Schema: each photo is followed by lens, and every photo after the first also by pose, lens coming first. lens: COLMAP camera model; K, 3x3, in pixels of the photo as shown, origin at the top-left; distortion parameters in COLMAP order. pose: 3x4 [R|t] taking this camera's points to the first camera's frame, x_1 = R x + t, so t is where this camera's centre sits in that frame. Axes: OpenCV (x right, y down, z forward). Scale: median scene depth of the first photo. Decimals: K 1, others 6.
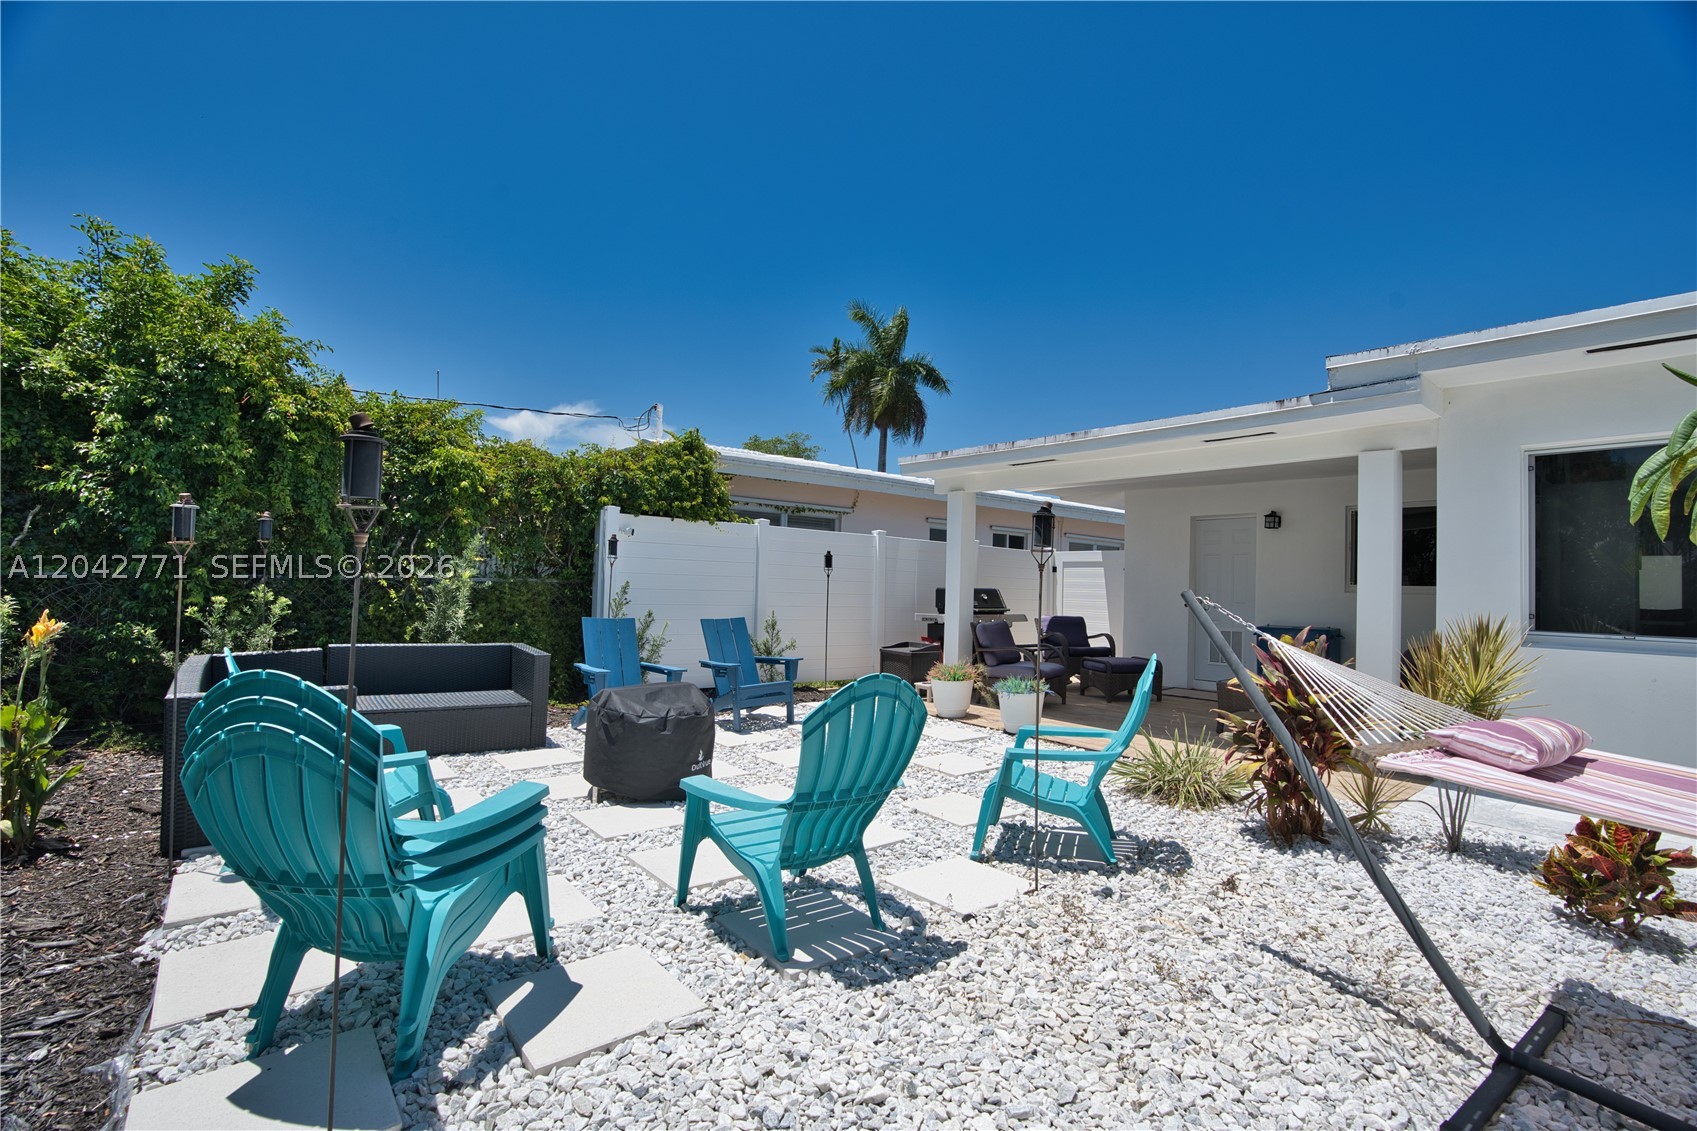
lens RADIAL K [[784.8, 0, 859.6], [0, 784.8, 559.5], [0, 0, 1]] dist [-0.066890, 0.029831]
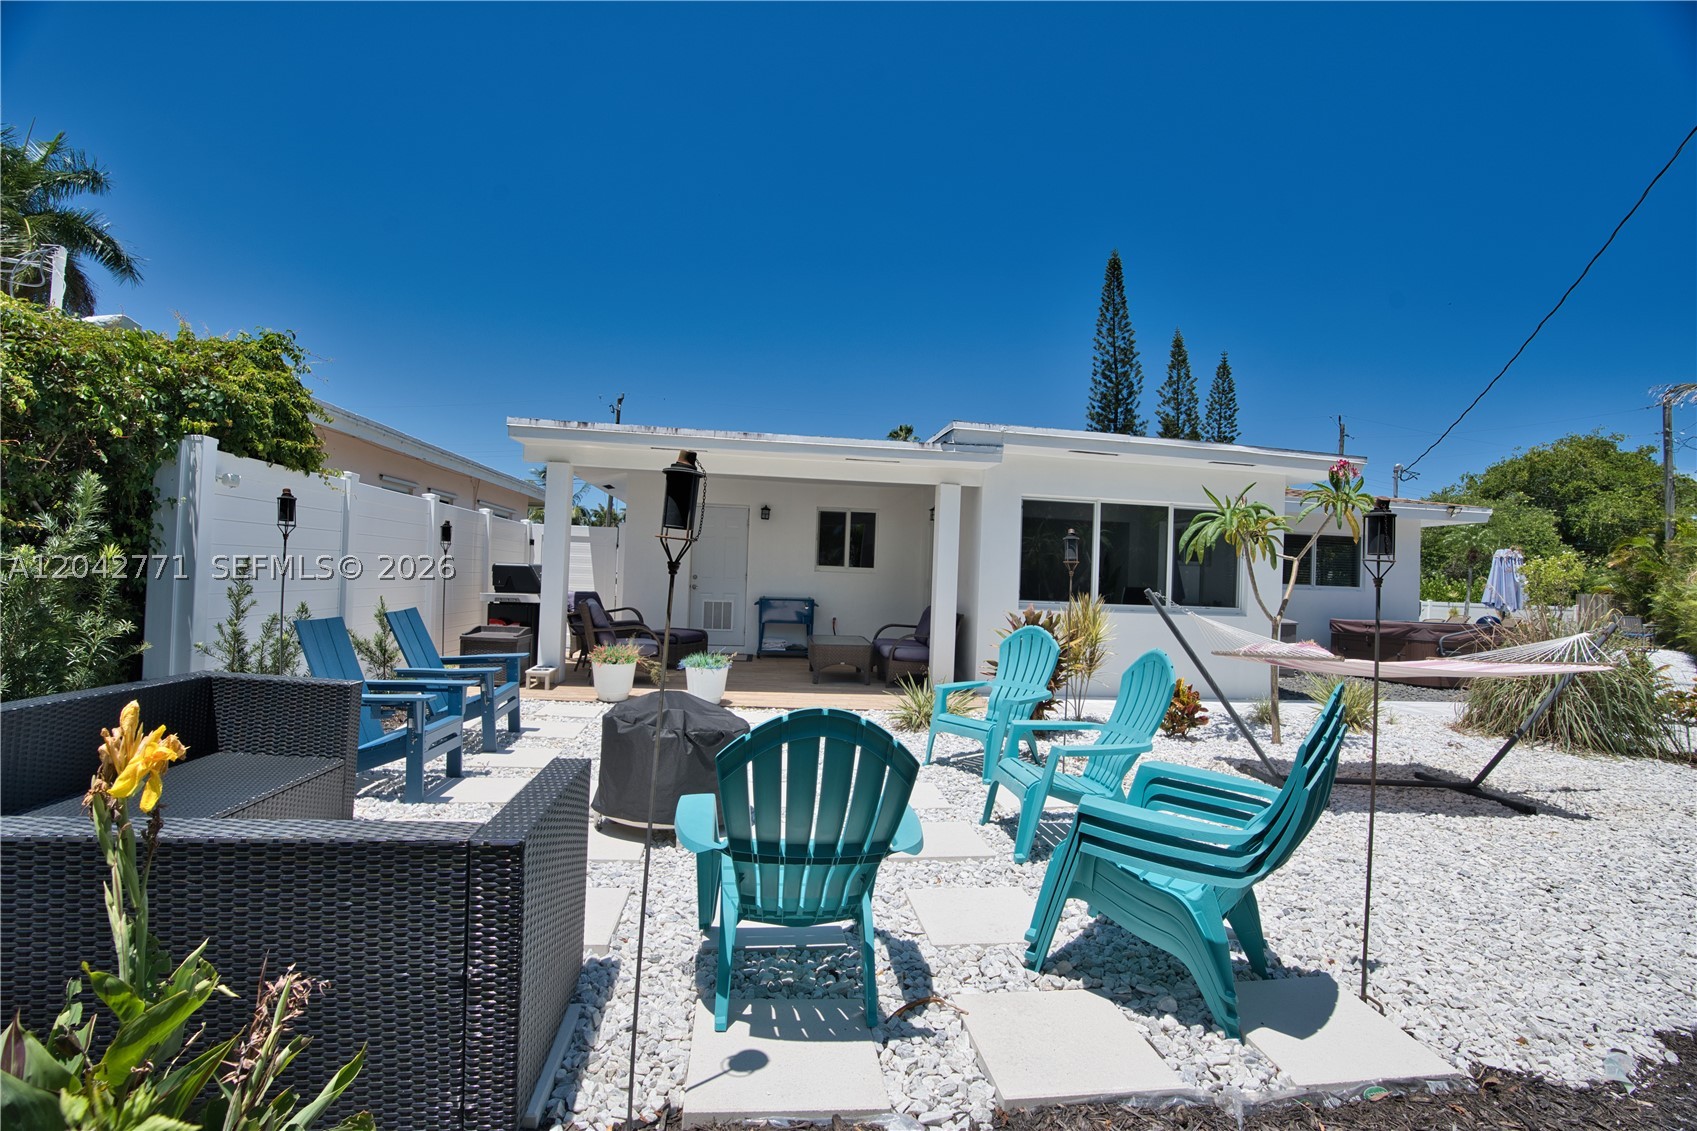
lens RADIAL K [[784.8, 0, 859.6], [0, 784.8, 559.5], [0, 0, 1]] dist [-0.066890, 0.029831]
pose [[0.518963, 0.008958, 0.854750, -0.726971], [-0.052493, 0.998392, 0.021408, -0.016441], [-0.853183, -0.055979, 0.518599, 0.327276]]
